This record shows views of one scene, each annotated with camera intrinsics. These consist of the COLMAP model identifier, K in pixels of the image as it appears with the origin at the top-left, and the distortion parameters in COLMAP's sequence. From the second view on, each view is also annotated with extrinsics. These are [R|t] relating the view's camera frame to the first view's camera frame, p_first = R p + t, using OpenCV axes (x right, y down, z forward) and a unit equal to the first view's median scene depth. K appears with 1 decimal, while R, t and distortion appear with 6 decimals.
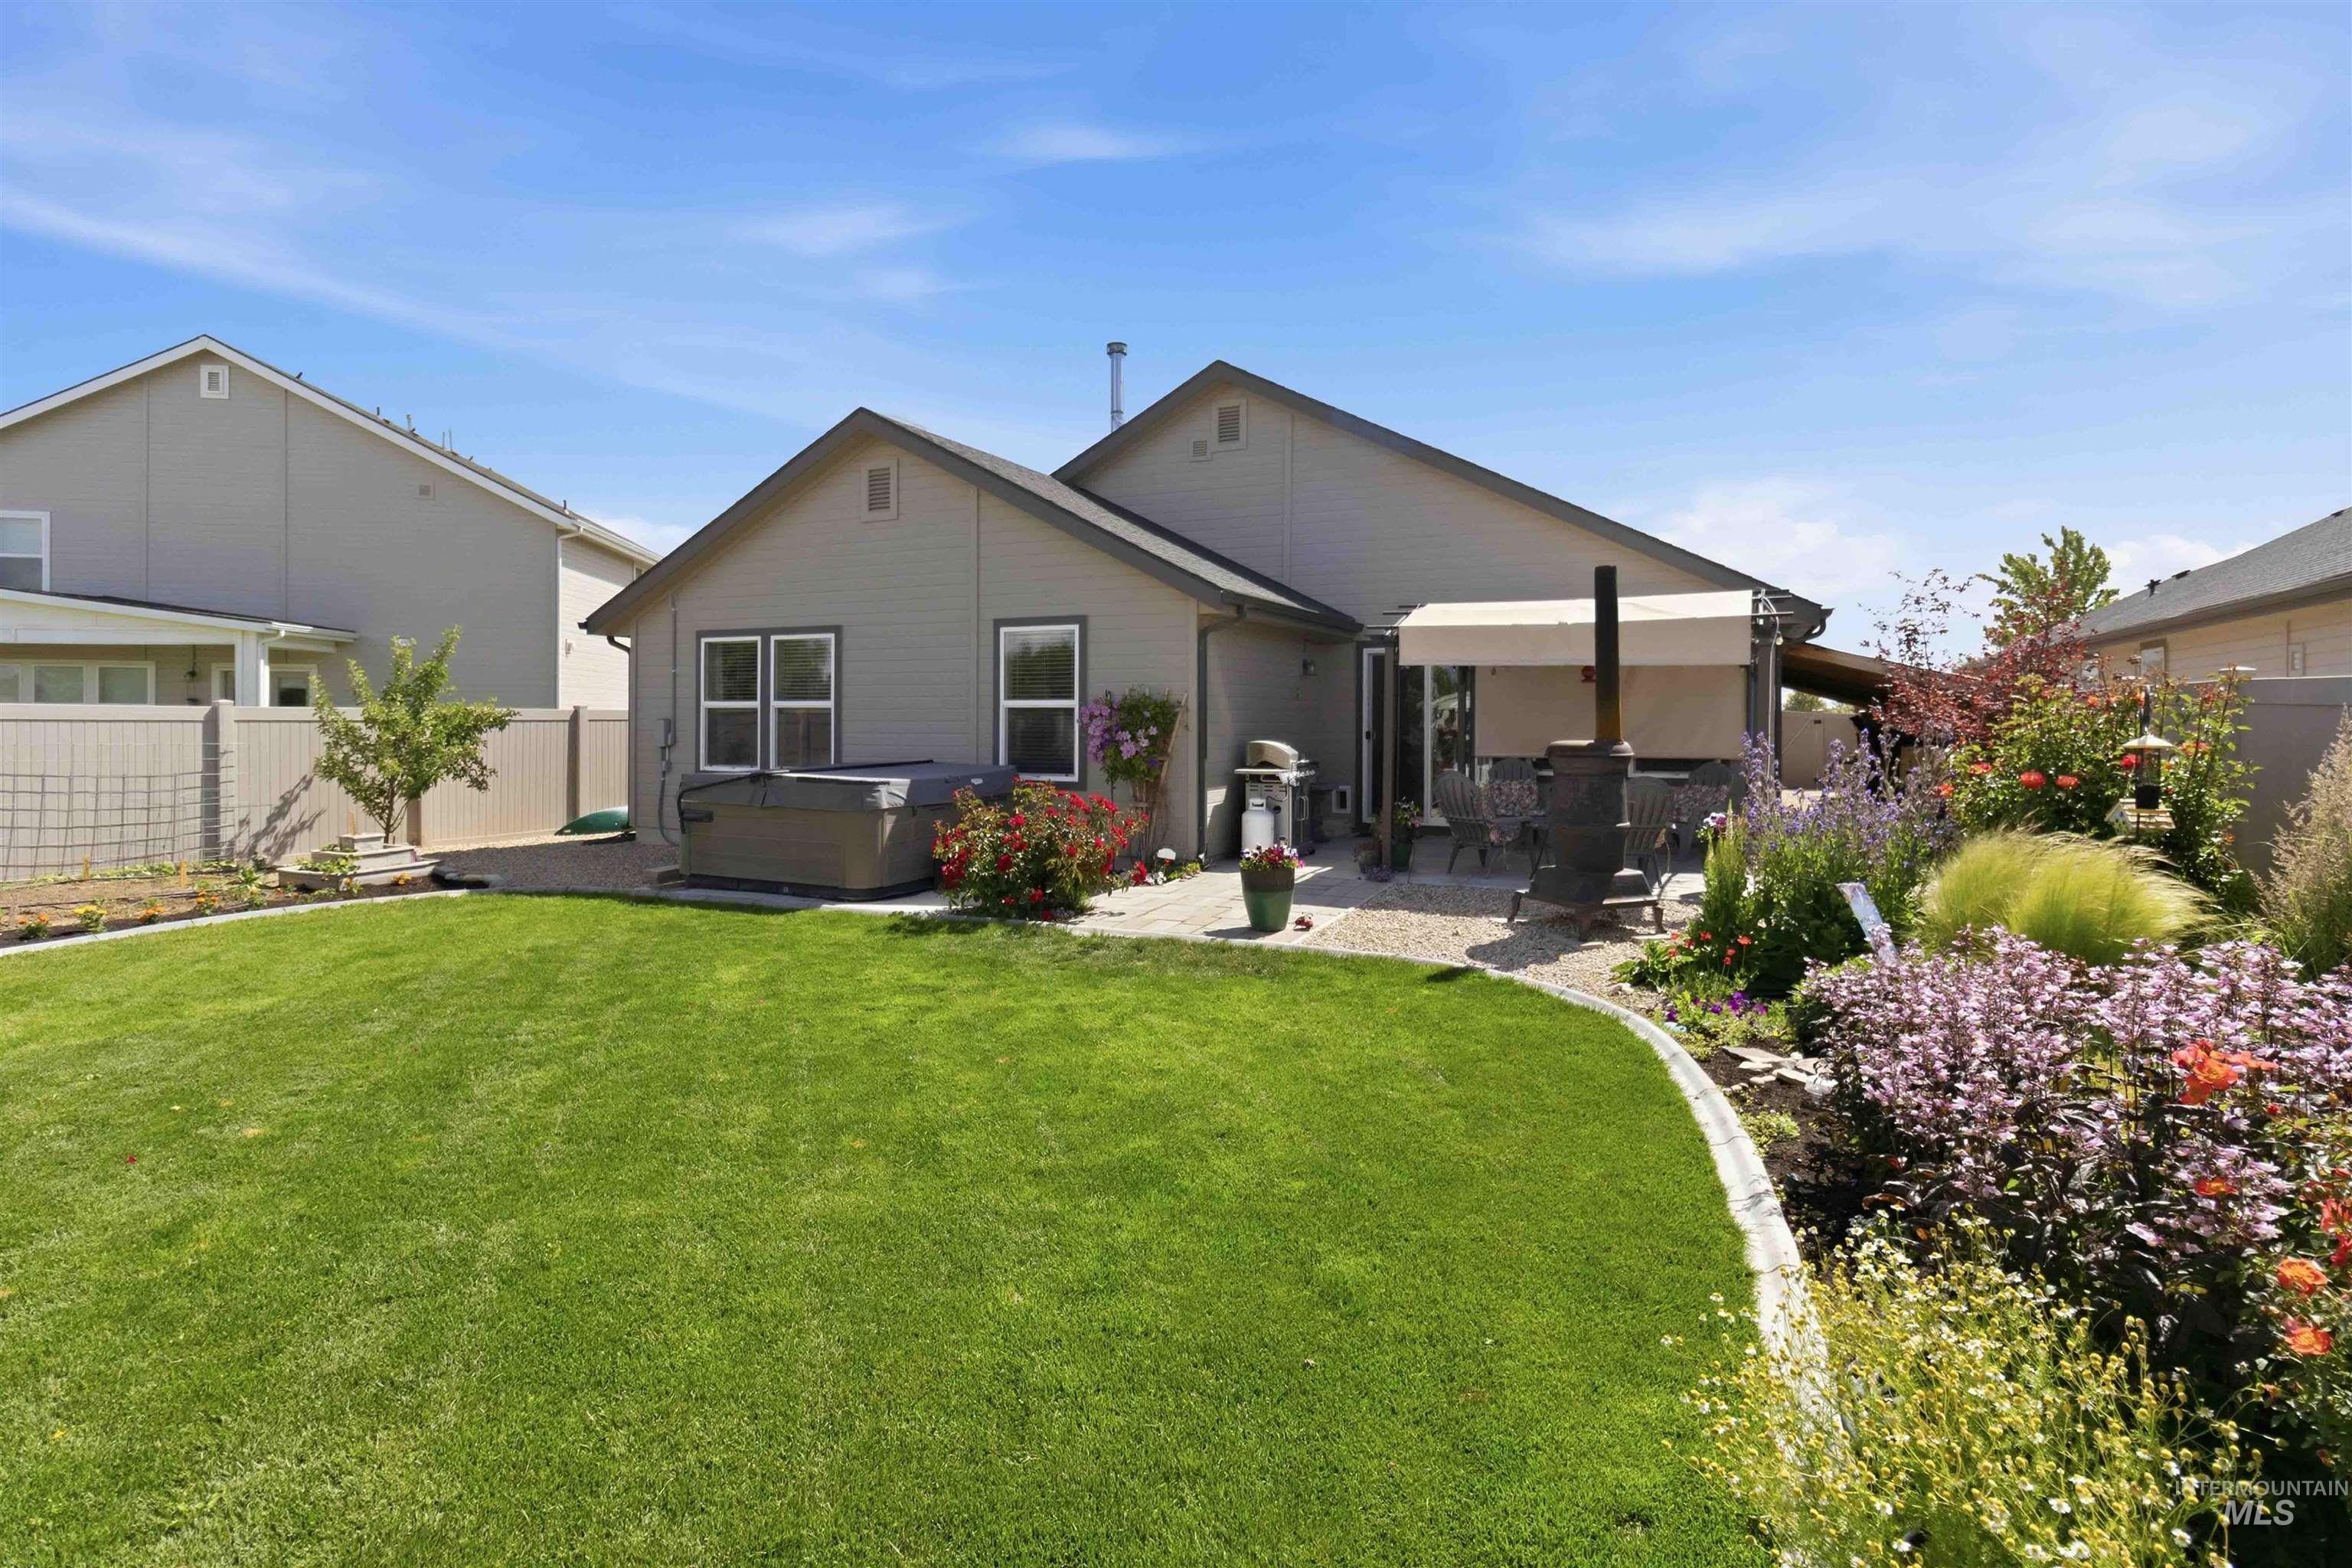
lens RADIAL K [[1104.0, 0, 1170.5], [0, 1104.0, 765.2], [0, 0, 1]] dist [-0.000179, -0.000187]
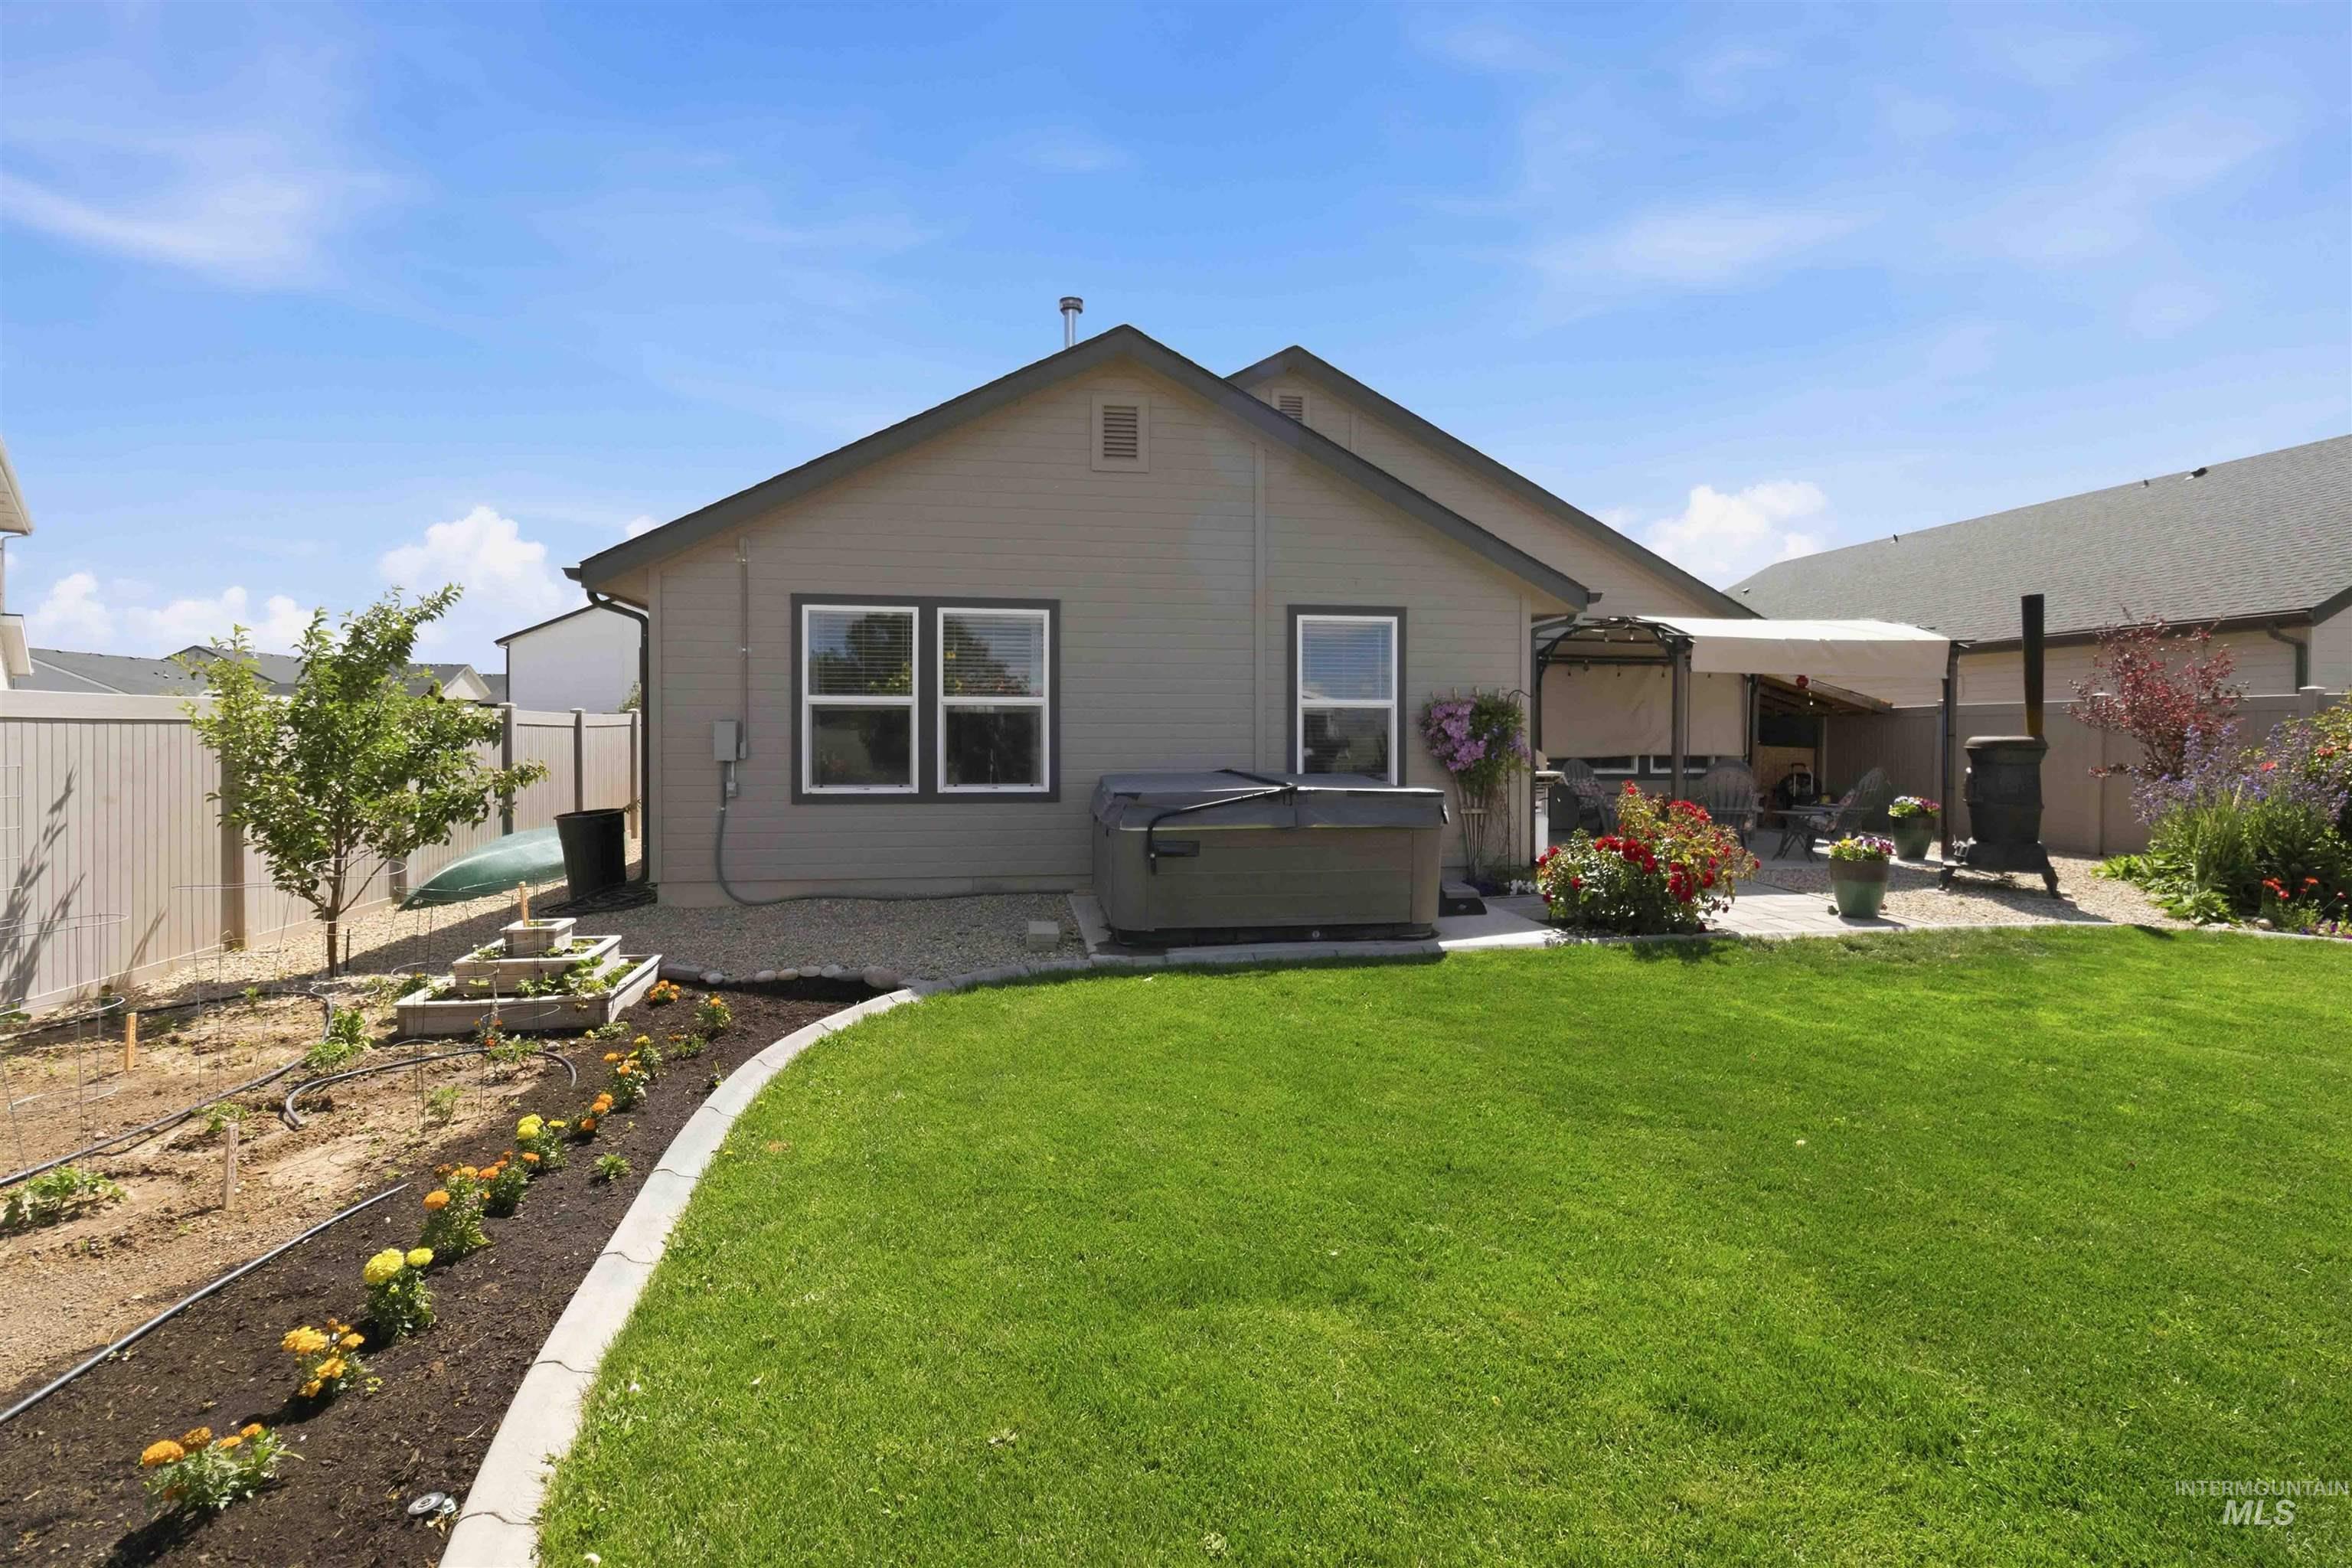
lens RADIAL K [[1104.0, 0, 1156.7], [0, 1104.0, 778.8], [0, 0, 1]] dist [-0.000179, -0.000187]
pose [[0.831104, -0.024786, 0.555564, -0.723664], [0.025032, 0.999661, 0.007152, -0.005348], [-0.555553, 0.007963, 0.831443, 0.340450]]
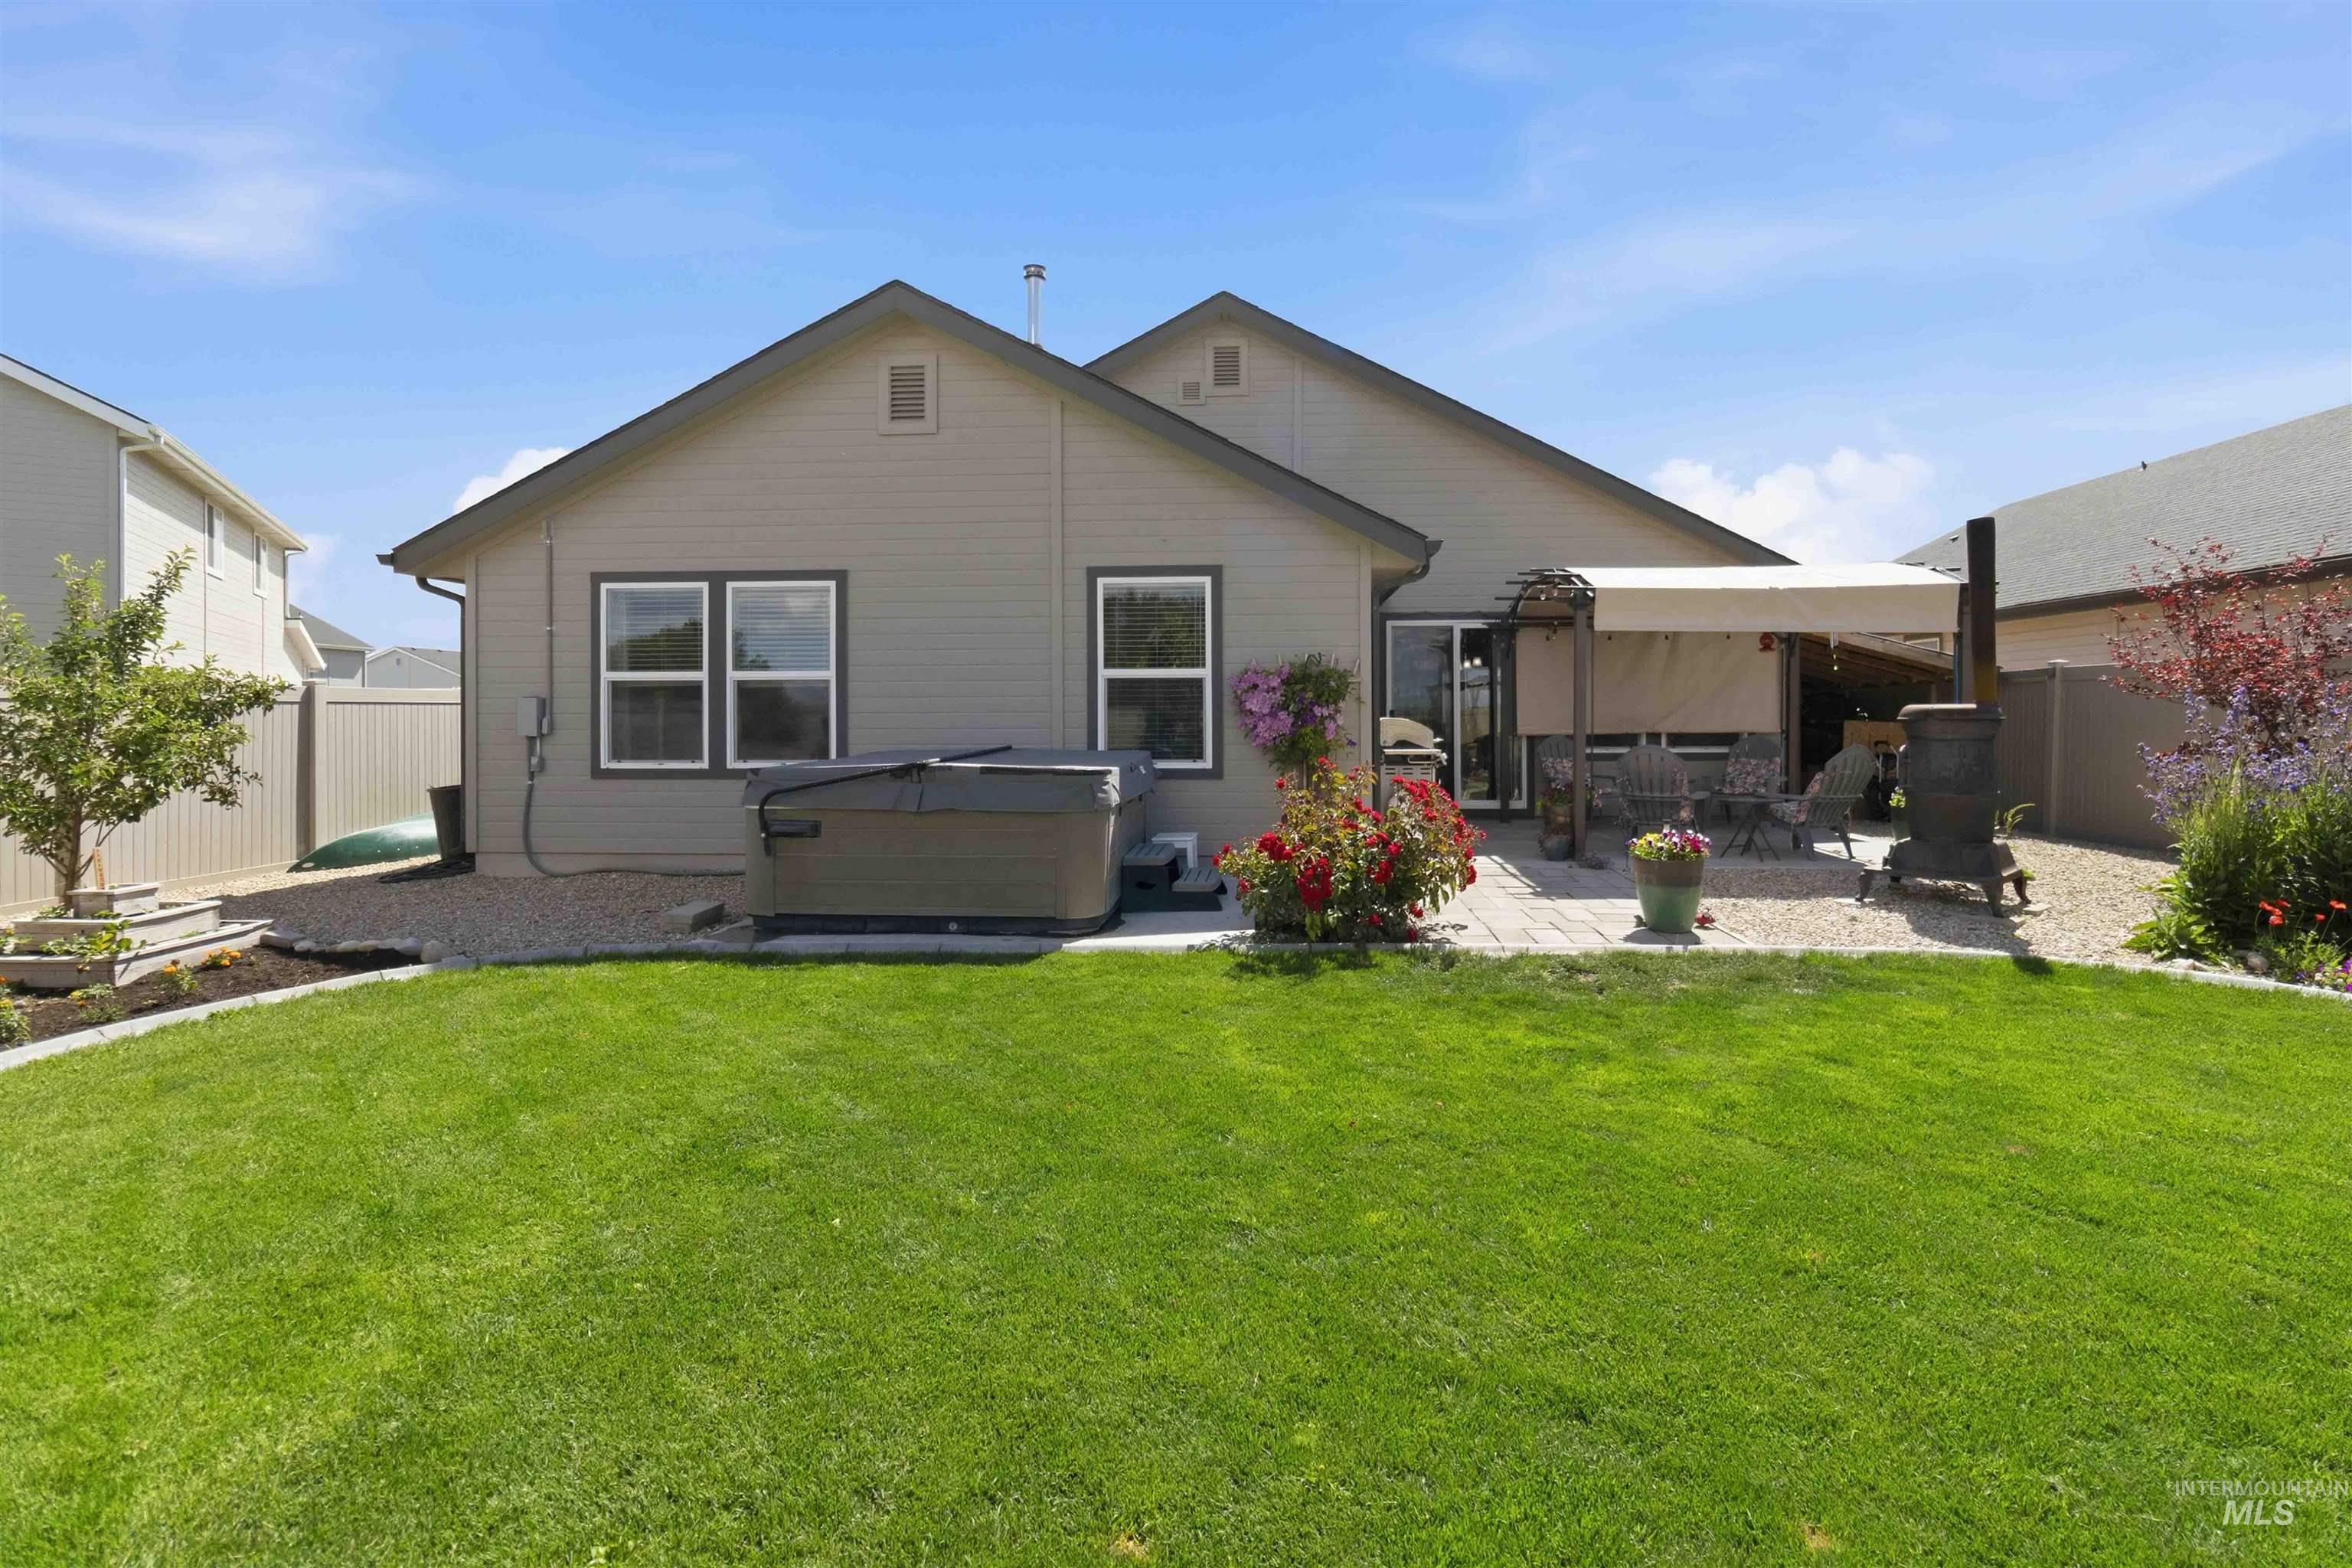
lens RADIAL K [[1104.0, 0, 1163.3], [0, 1104.0, 752.1], [0, 0, 1]] dist [-0.000179, -0.000187]
pose [[0.935236, -0.018207, 0.353557, -0.390217], [0.021338, 0.999760, -0.004958, 0.005709], [-0.353382, 0.012181, 0.935400, 0.239064]]
